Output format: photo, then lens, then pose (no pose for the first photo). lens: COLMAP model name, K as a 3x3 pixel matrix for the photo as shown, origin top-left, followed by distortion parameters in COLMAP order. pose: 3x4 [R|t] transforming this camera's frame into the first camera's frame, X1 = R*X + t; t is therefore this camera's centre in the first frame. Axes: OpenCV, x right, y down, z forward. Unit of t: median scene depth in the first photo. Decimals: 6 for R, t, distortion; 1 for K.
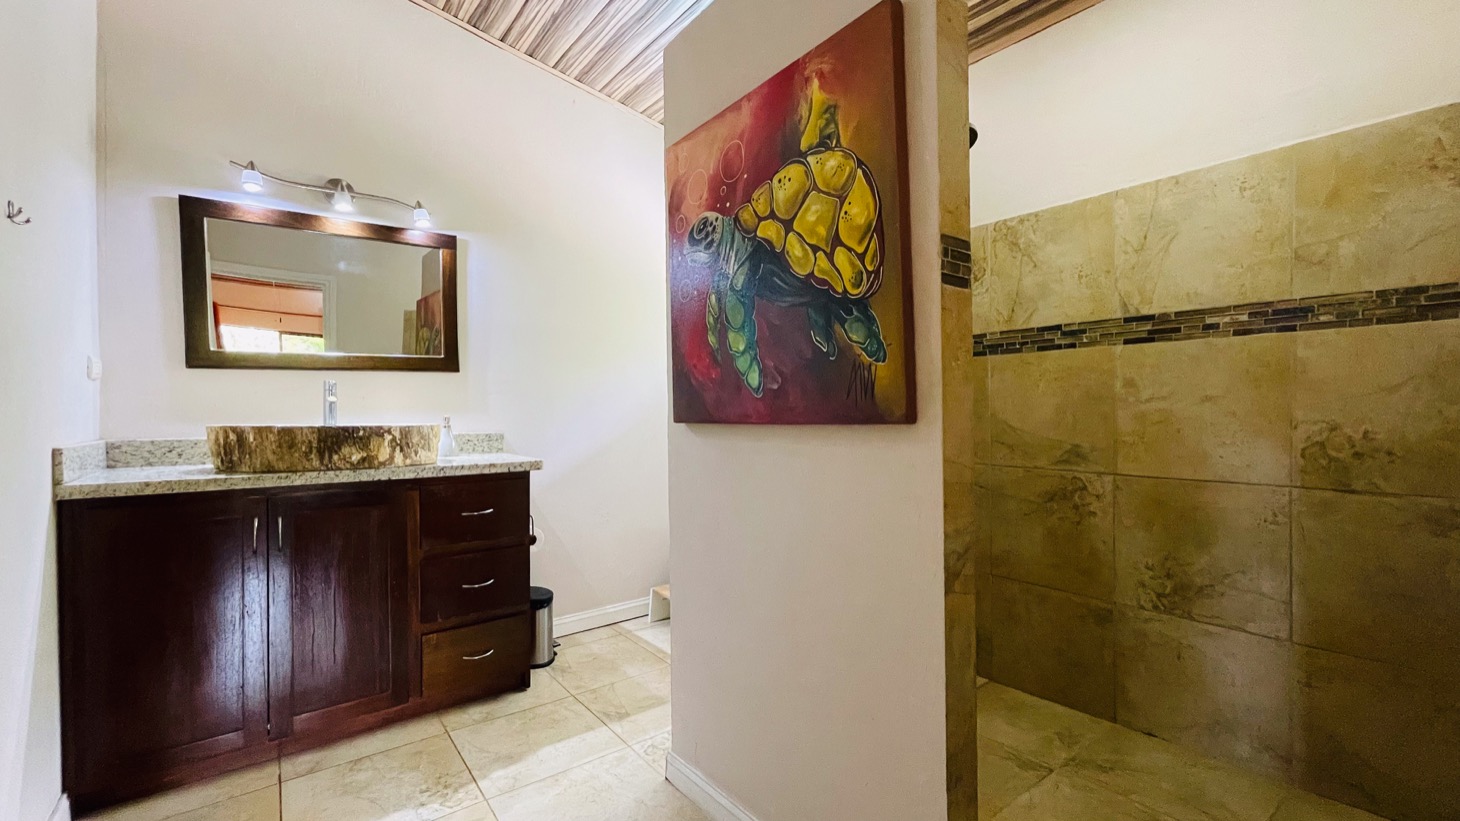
lens RADIAL K [[593.1, 0, 732.0], [0, 593.1, 409.0], [0, 0, 1]] dist [0.003556, 0.000969]
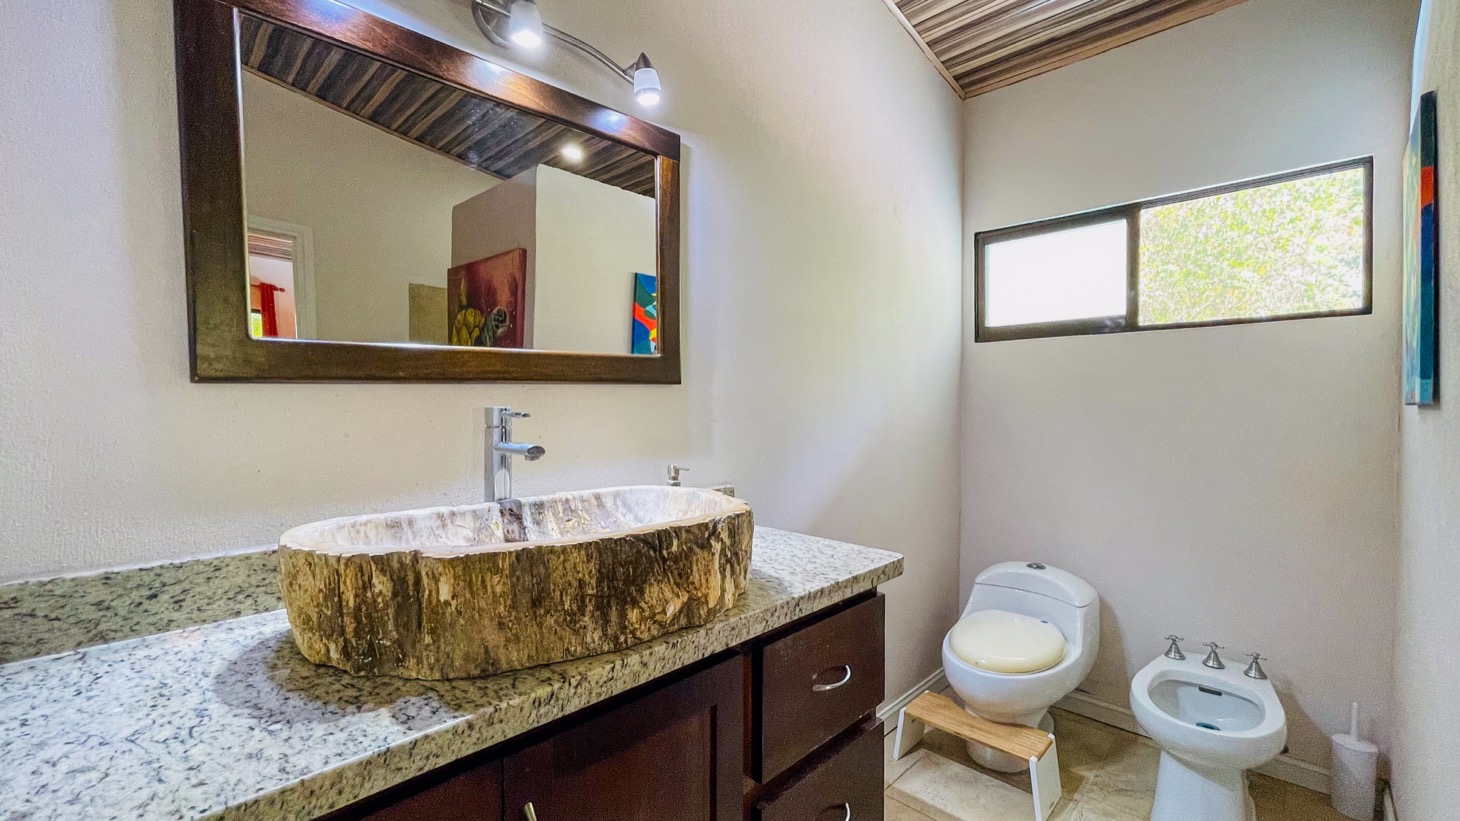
lens RADIAL K [[593.1, 0, 727.6], [0, 593.1, 409.9], [0, 0, 1]] dist [0.003556, 0.000969]
pose [[0.993151, -0.001004, 0.116833, -0.638938], [-0.000414, 0.999926, 0.012118, -0.058964], [-0.116836, -0.012083, 0.993078, 0.590434]]
